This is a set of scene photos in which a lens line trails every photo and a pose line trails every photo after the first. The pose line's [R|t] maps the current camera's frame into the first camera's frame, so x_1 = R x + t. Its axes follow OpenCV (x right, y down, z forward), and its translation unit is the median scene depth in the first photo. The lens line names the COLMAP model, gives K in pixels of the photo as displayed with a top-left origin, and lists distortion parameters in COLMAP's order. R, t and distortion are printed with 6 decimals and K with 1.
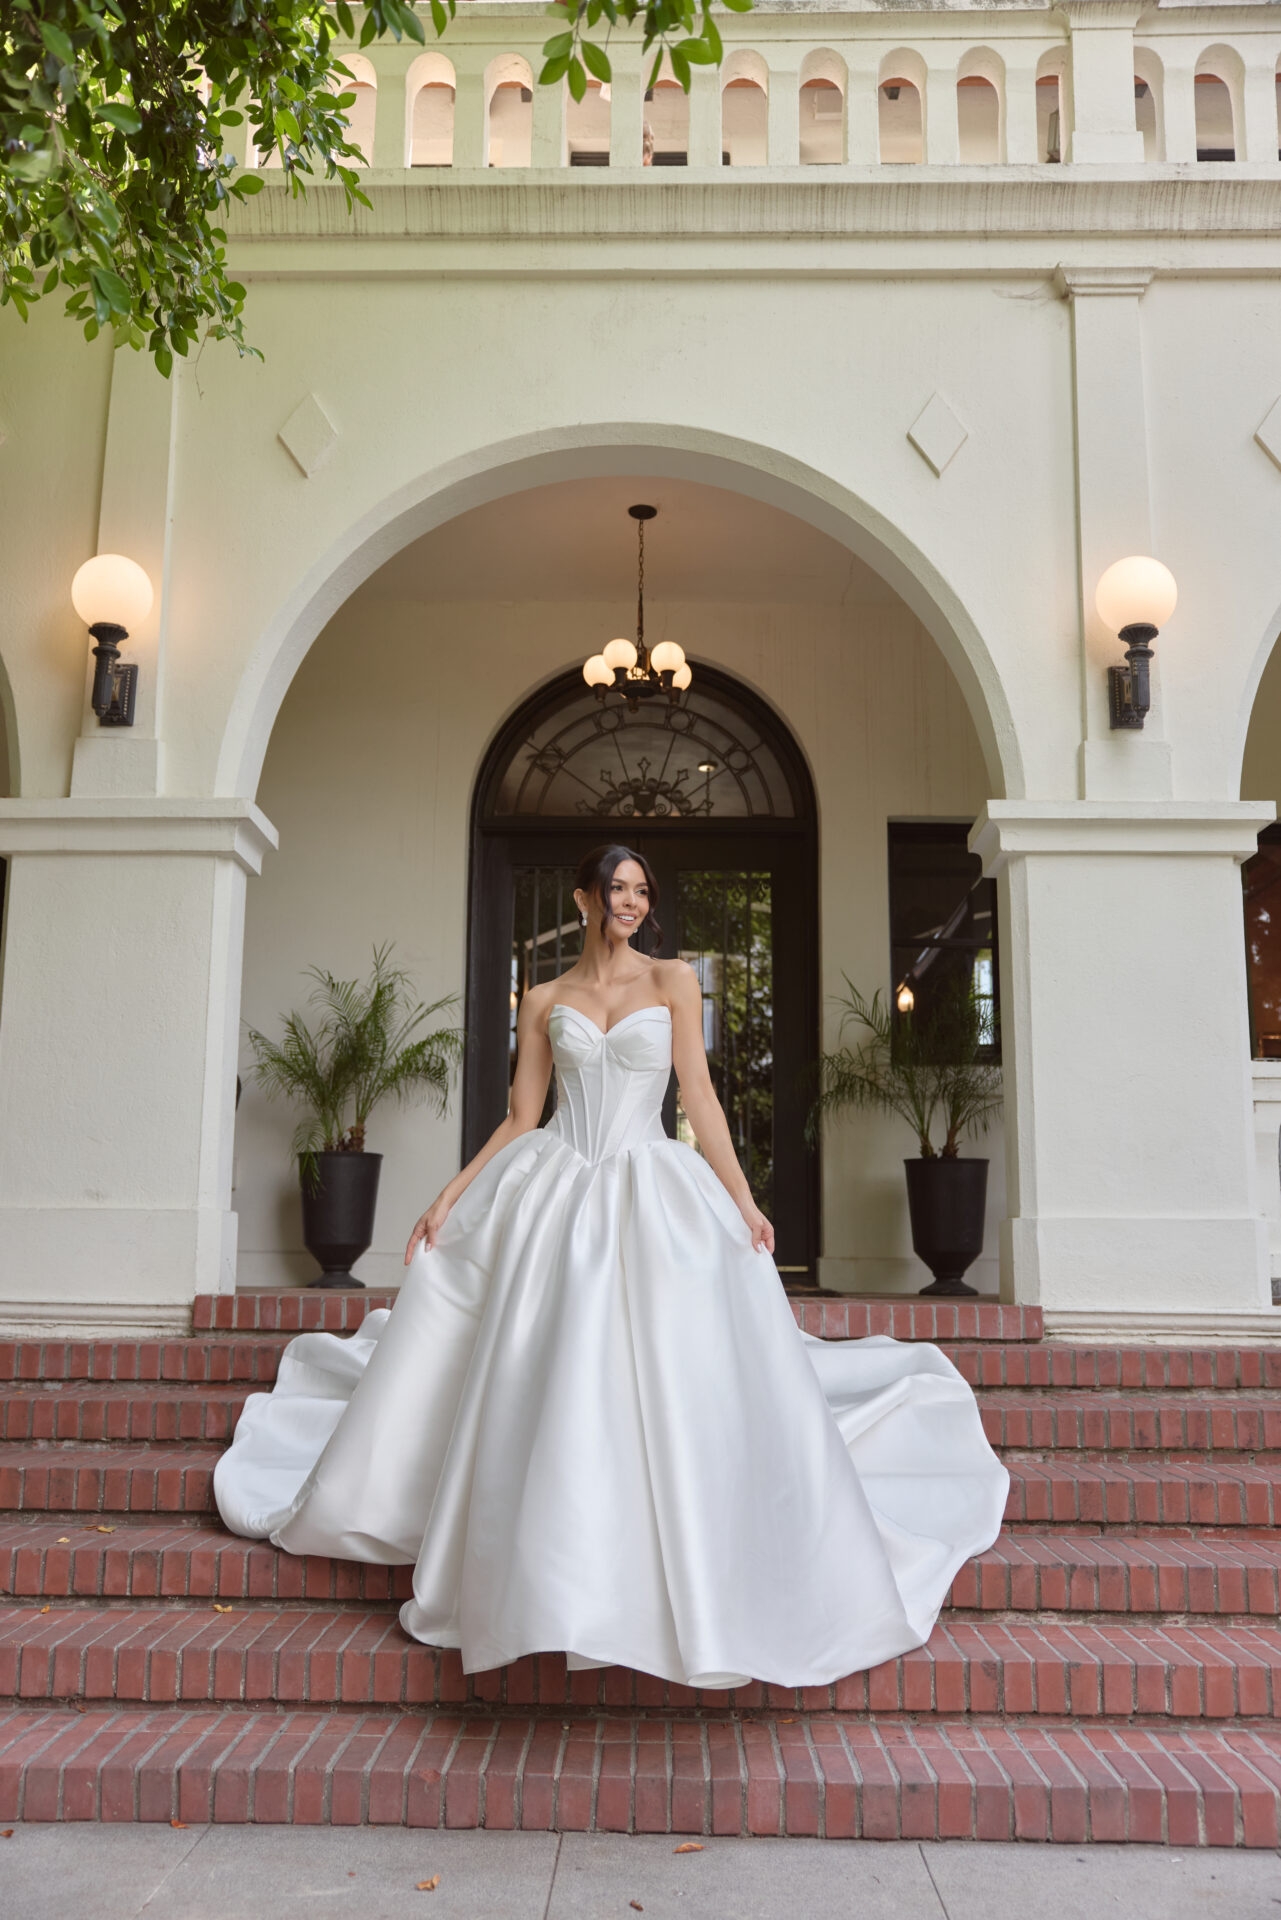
lens RADIAL K [[1791.0, 0, 640.5], [0, 1791.0, 960.0], [0, 0, 1]] dist [-0.028855, 0.108234]
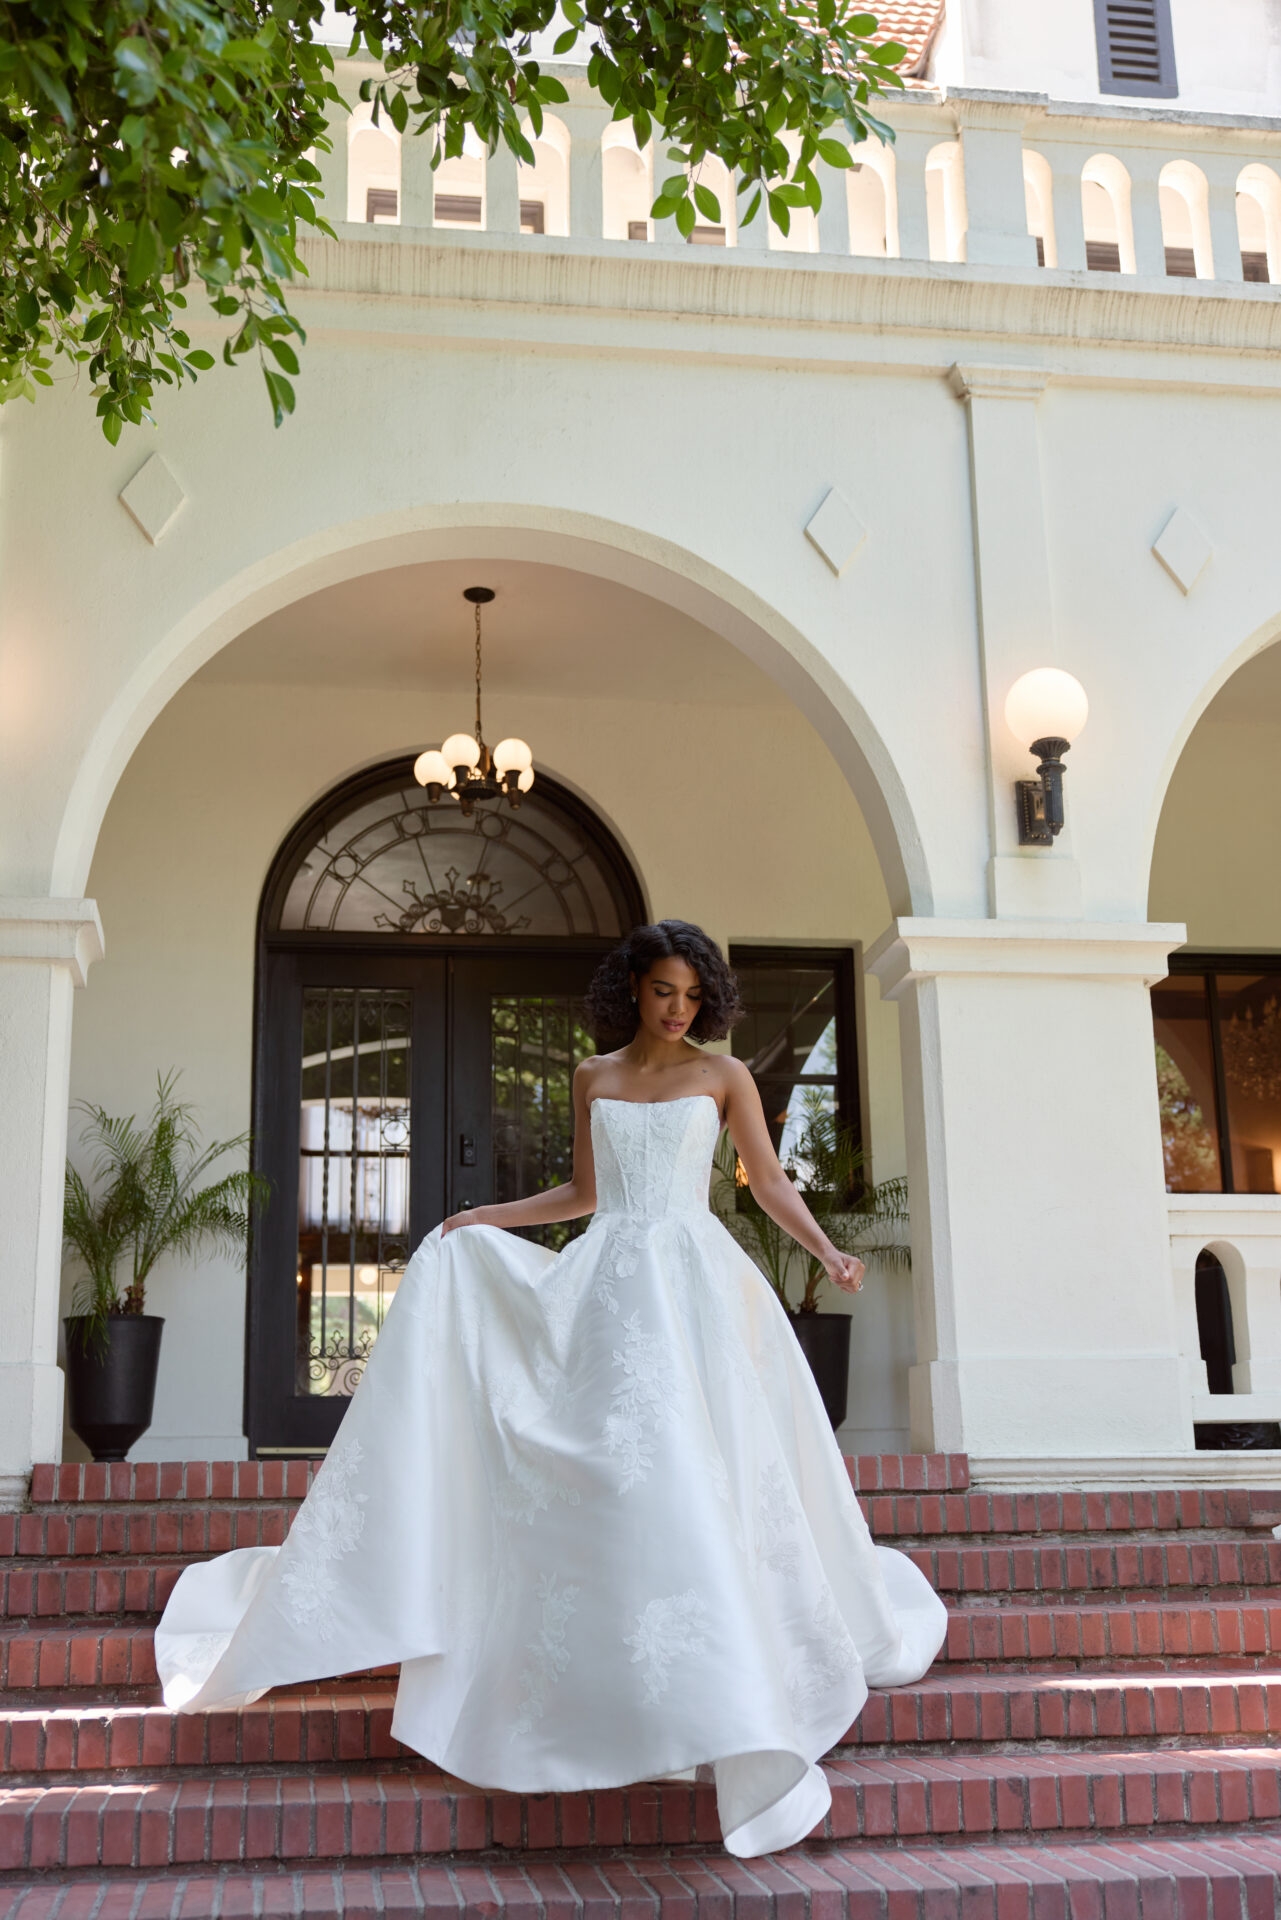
lens RADIAL K [[2189.5, 0, 636.0], [0, 2189.5, 979.0], [0, 0, 1]] dist [0.007732, -0.001045]
pose [[0.985872, 0.014044, 0.166912, -0.141030], [-0.003095, 0.997836, -0.065674, 0.020473], [-0.167473, 0.064230, 0.983782, -0.118917]]
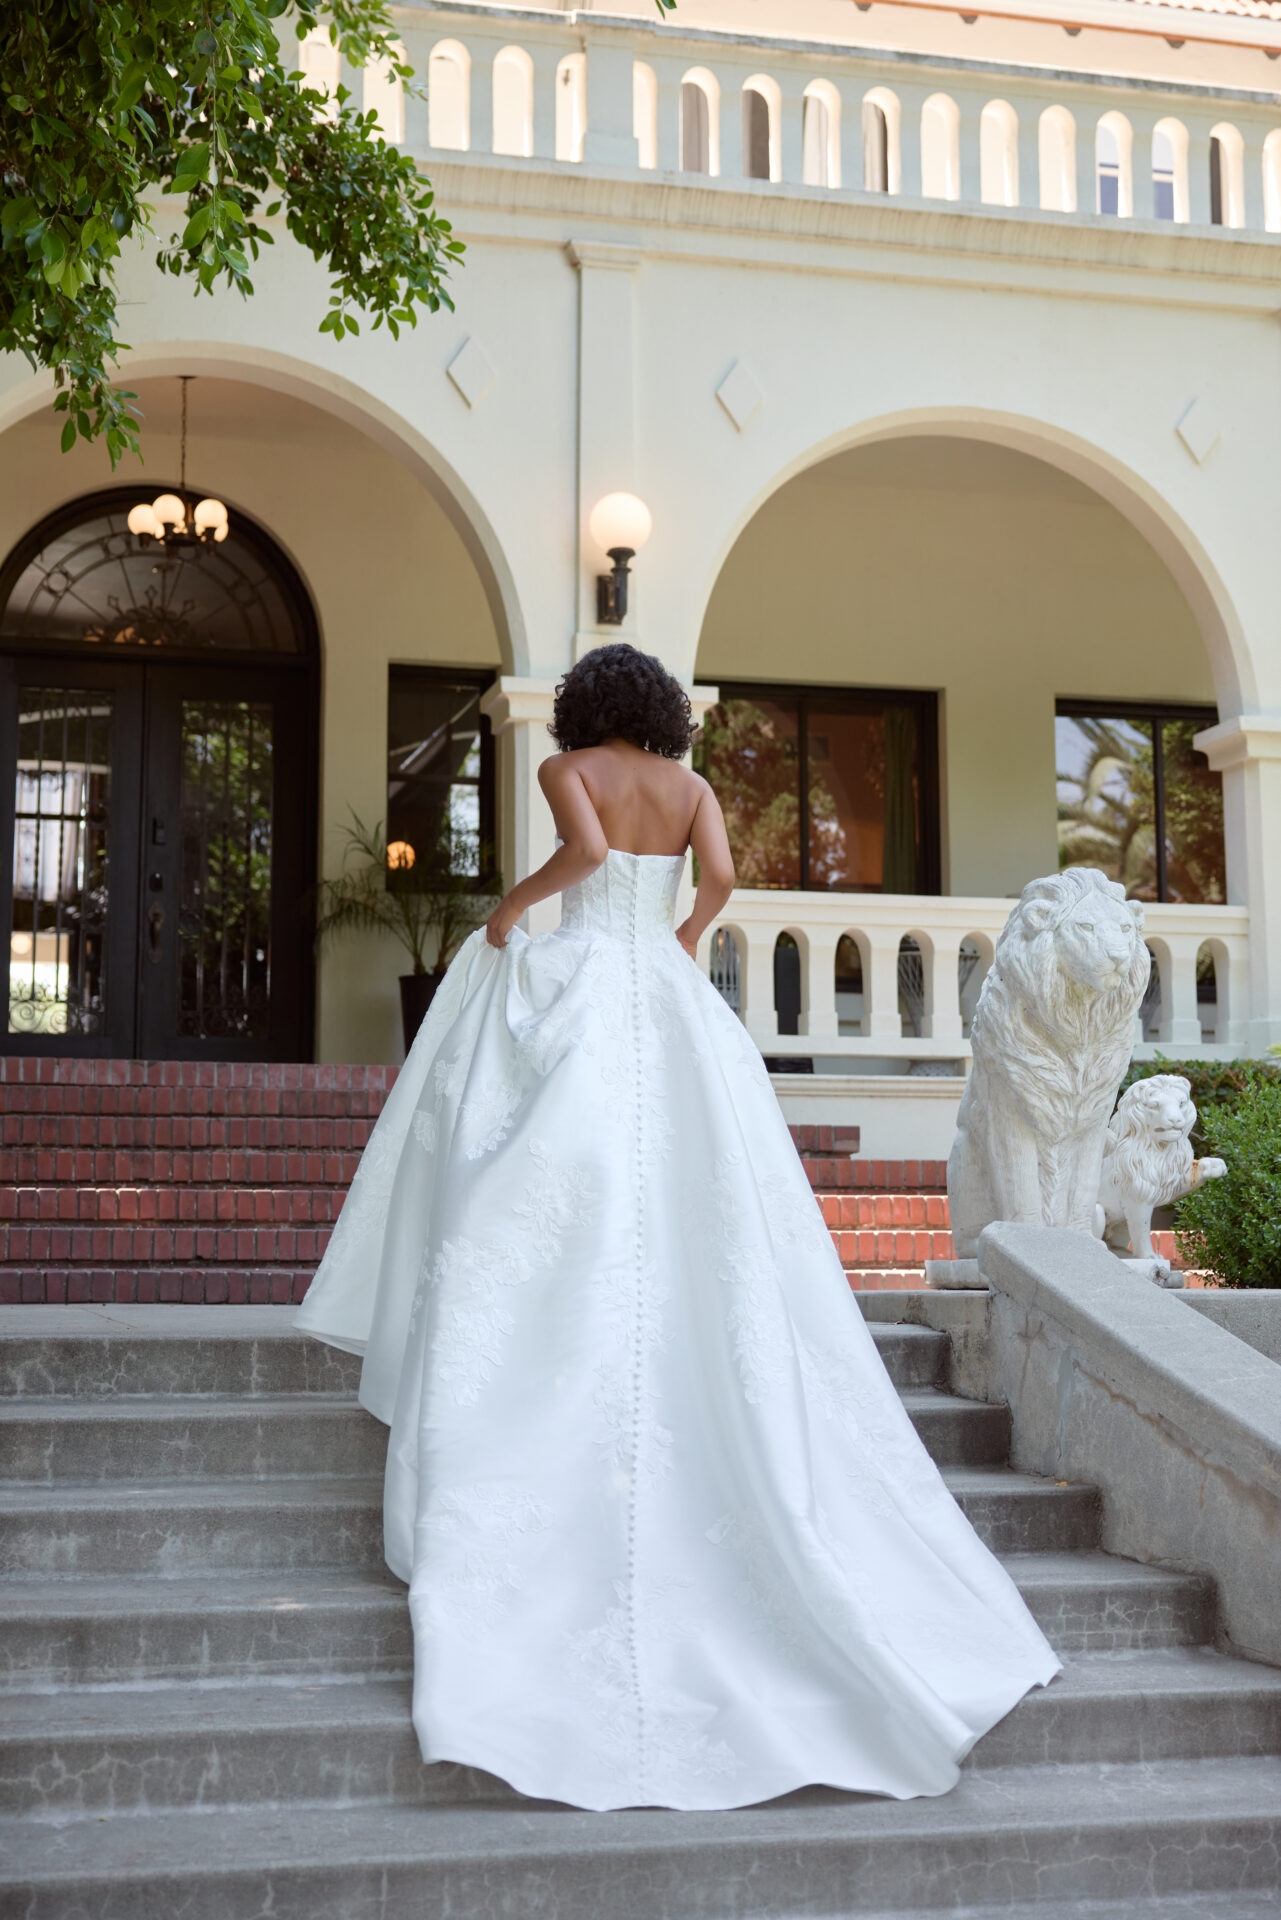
lens RADIAL K [[2811.7, 0, 638.6], [0, 2811.7, 851.9], [0, 0, 1]] dist [-0.017791, -0.010542]
pose [[0.960009, 0.030974, 0.278250, -0.275197], [-0.039322, 0.998927, 0.024468, -0.018702], [-0.277194, -0.034431, 0.960197, -0.987490]]
